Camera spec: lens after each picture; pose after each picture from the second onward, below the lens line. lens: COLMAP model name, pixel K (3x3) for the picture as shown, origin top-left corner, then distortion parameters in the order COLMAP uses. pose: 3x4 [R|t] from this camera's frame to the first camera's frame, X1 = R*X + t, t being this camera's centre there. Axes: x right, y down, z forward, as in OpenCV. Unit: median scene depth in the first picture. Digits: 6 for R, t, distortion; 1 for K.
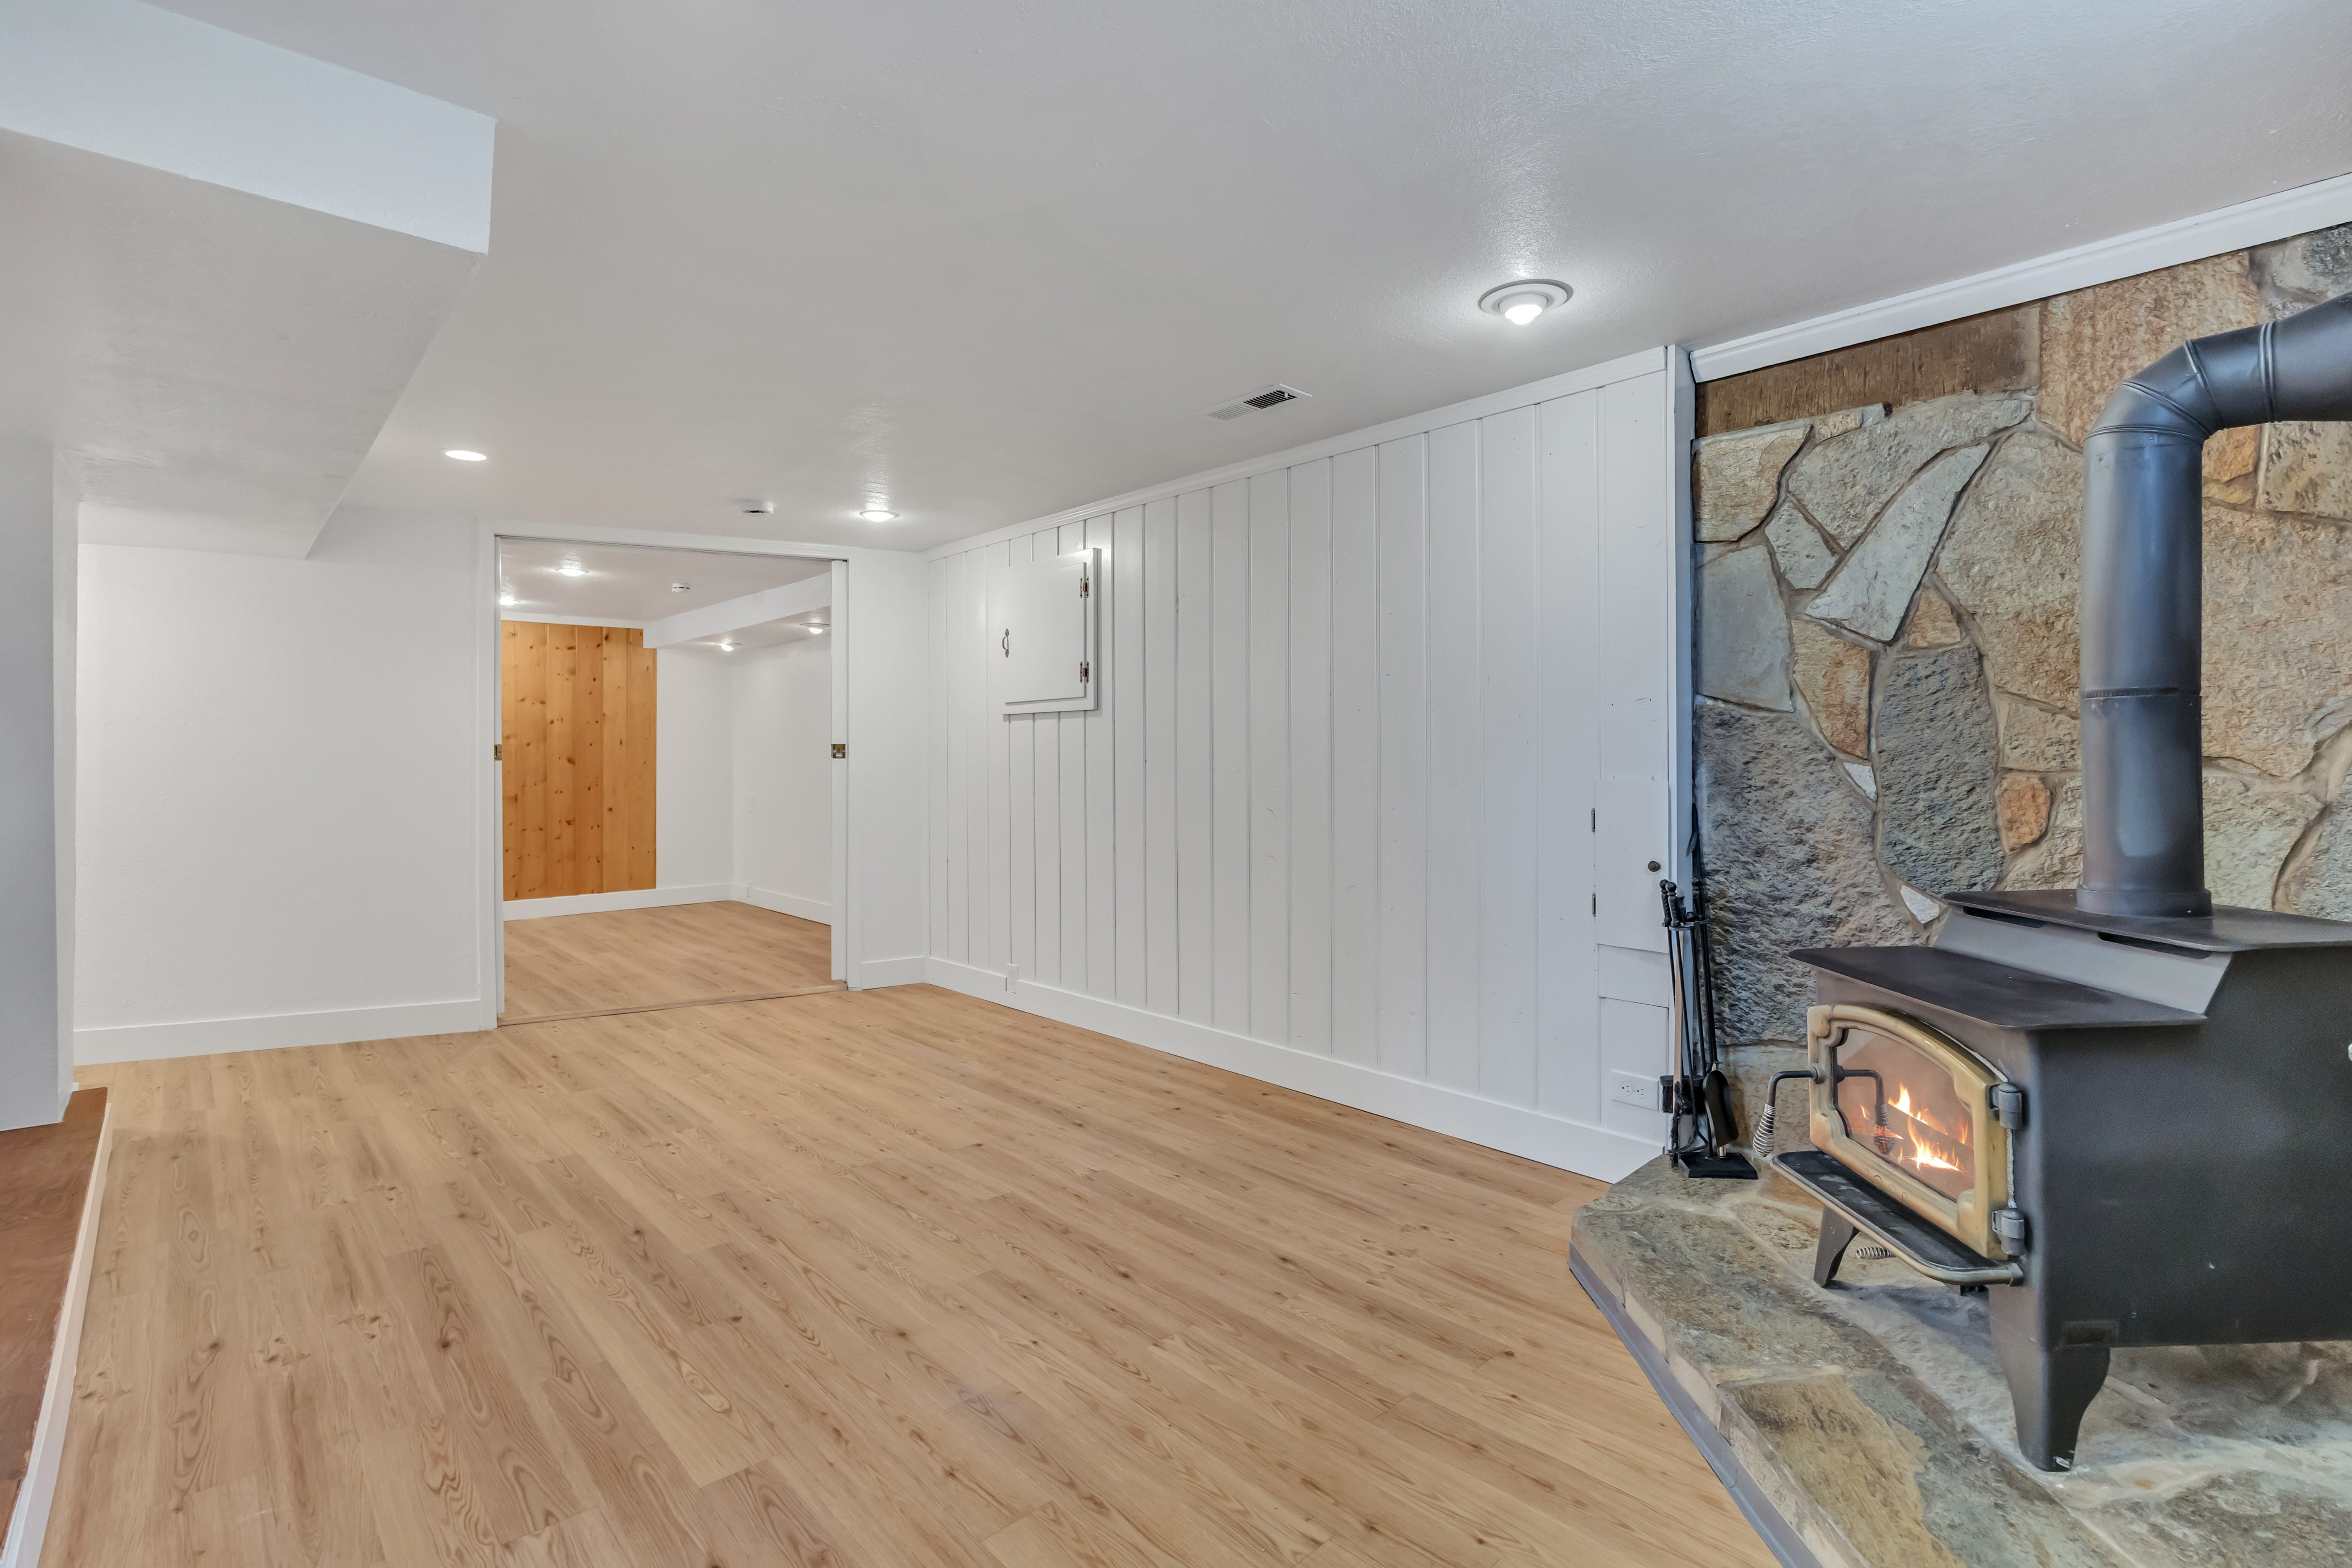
lens RADIAL K [[1063.9, 0, 1159.0], [0, 1063.9, 766.7], [0, 0, 1]] dist [0.001307, -0.000407]
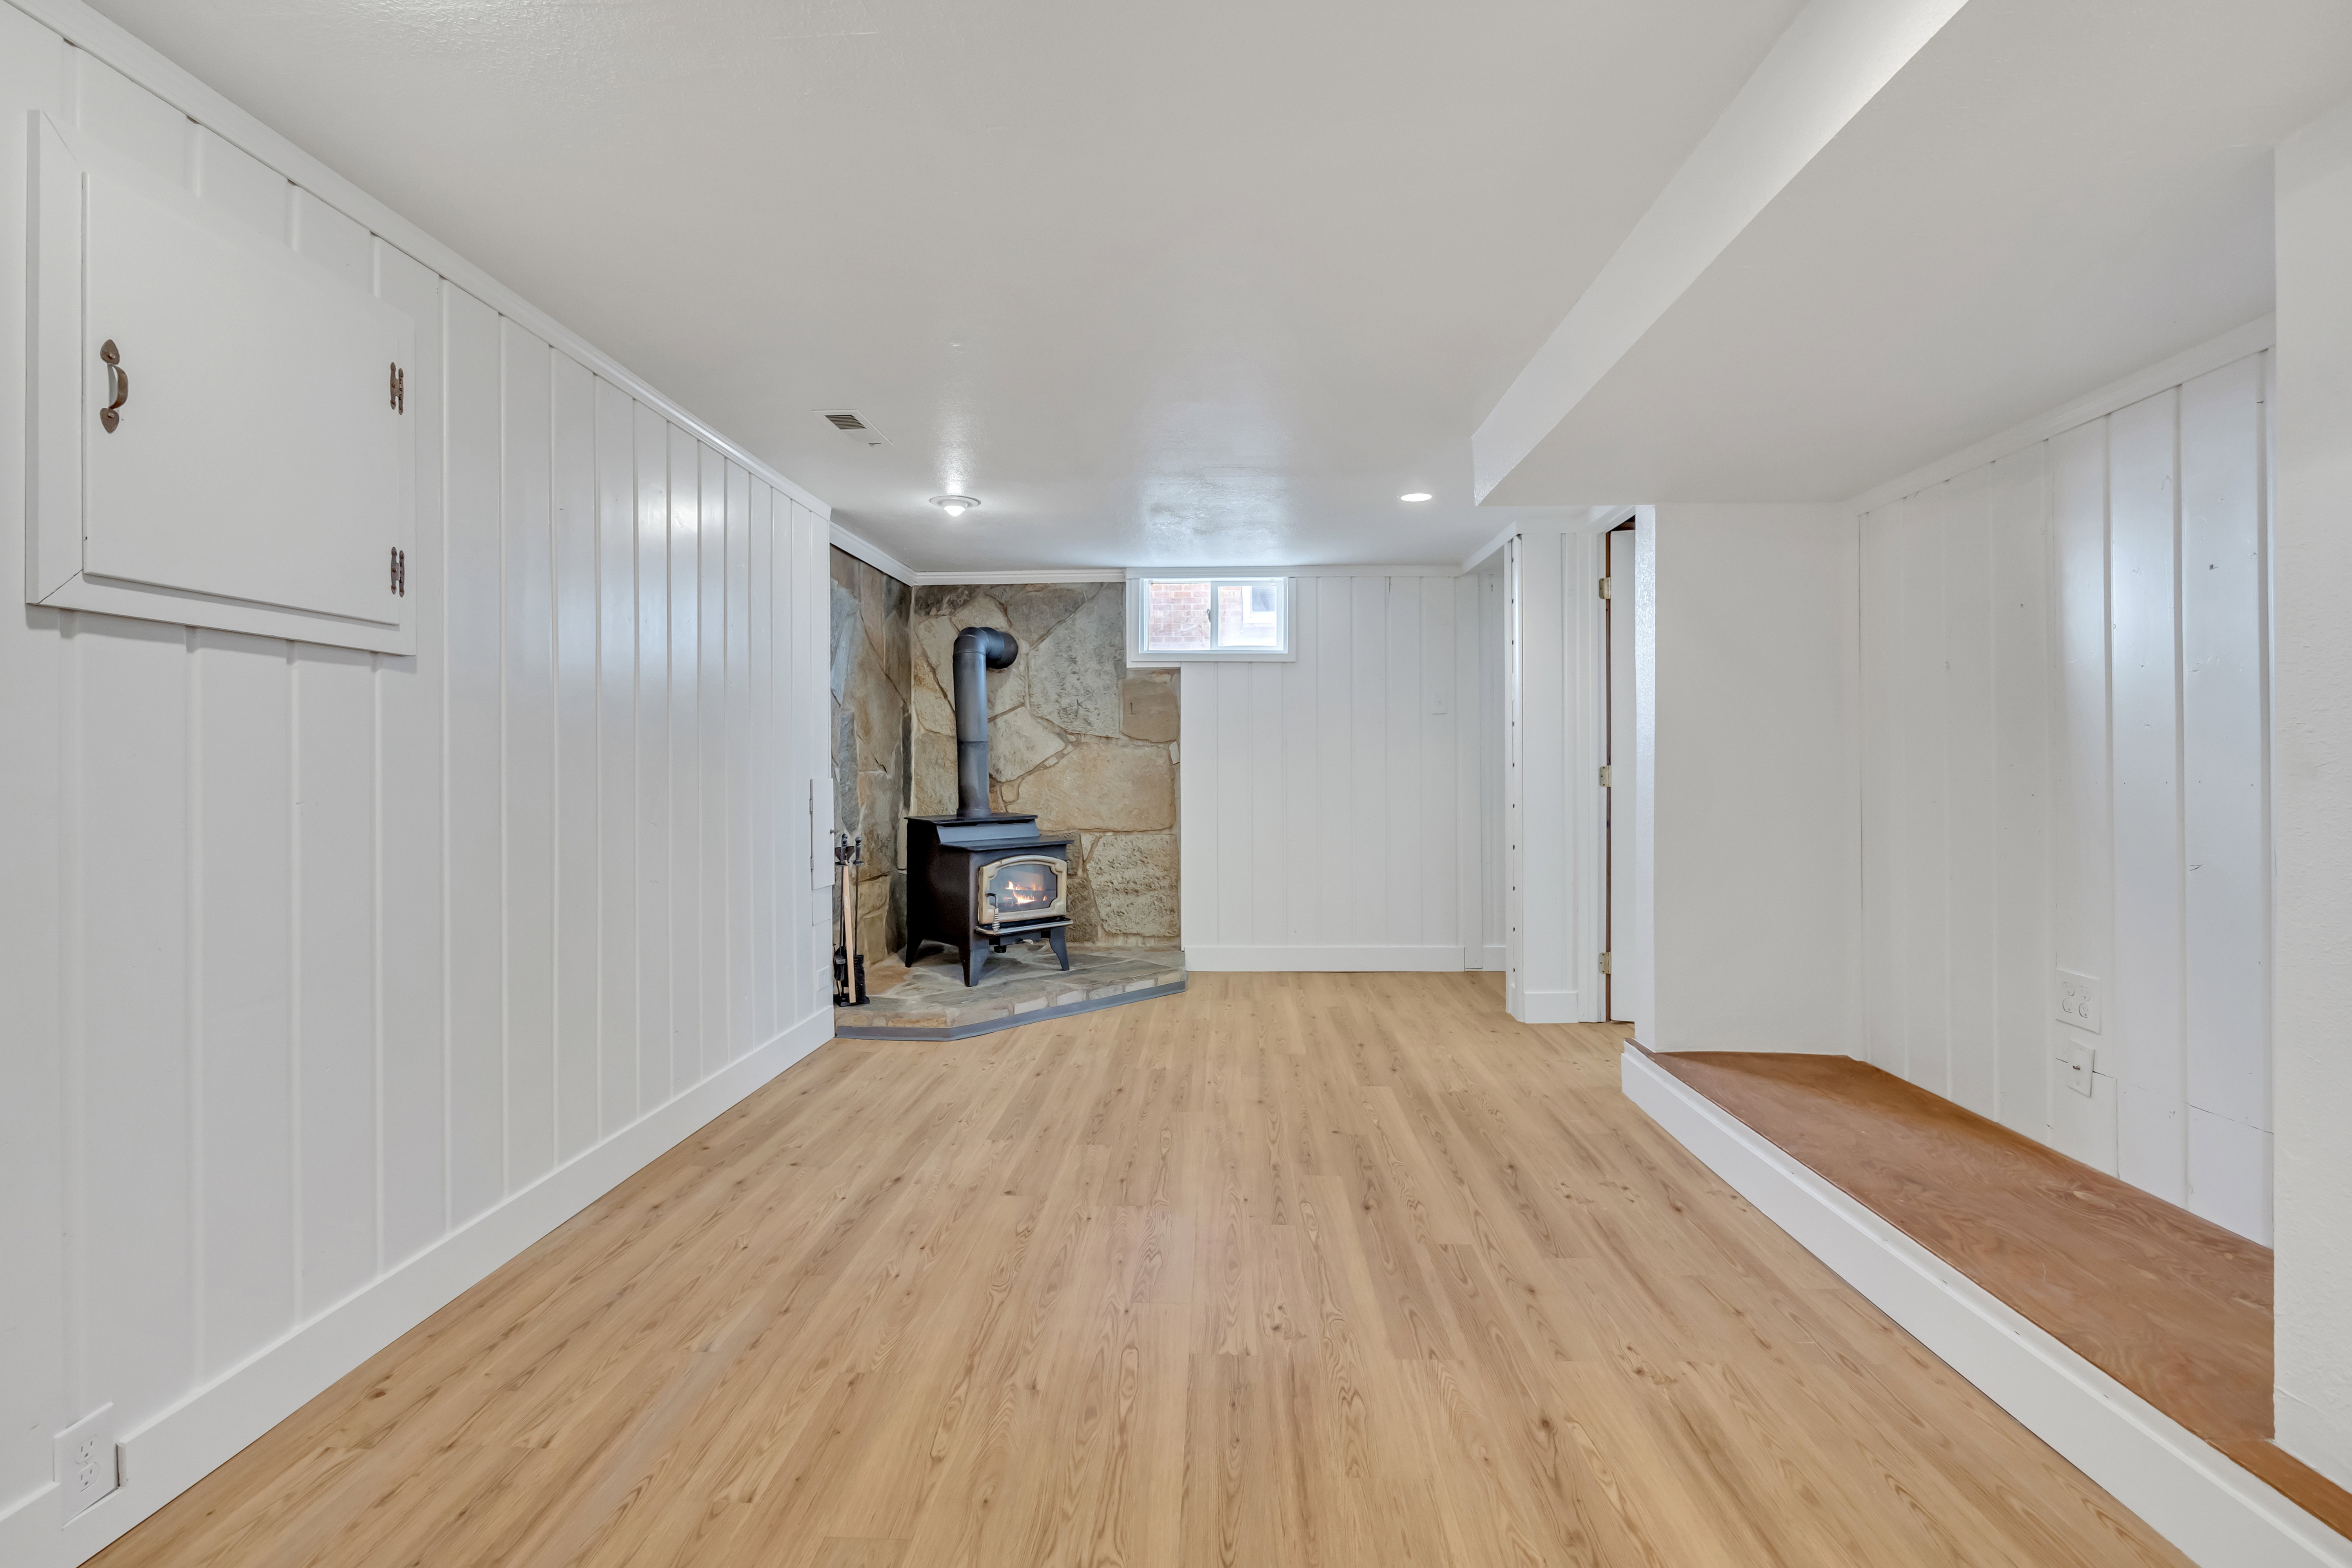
lens RADIAL K [[1063.9, 0, 1155.4], [0, 1063.9, 773.8], [0, 0, 1]] dist [0.001307, -0.000407]
pose [[-0.691355, 0.004191, 0.722503, -1.053482], [0.012925, 0.999895, 0.006569, 0.000167], [-0.722399, 0.013880, -0.691337, 1.783089]]
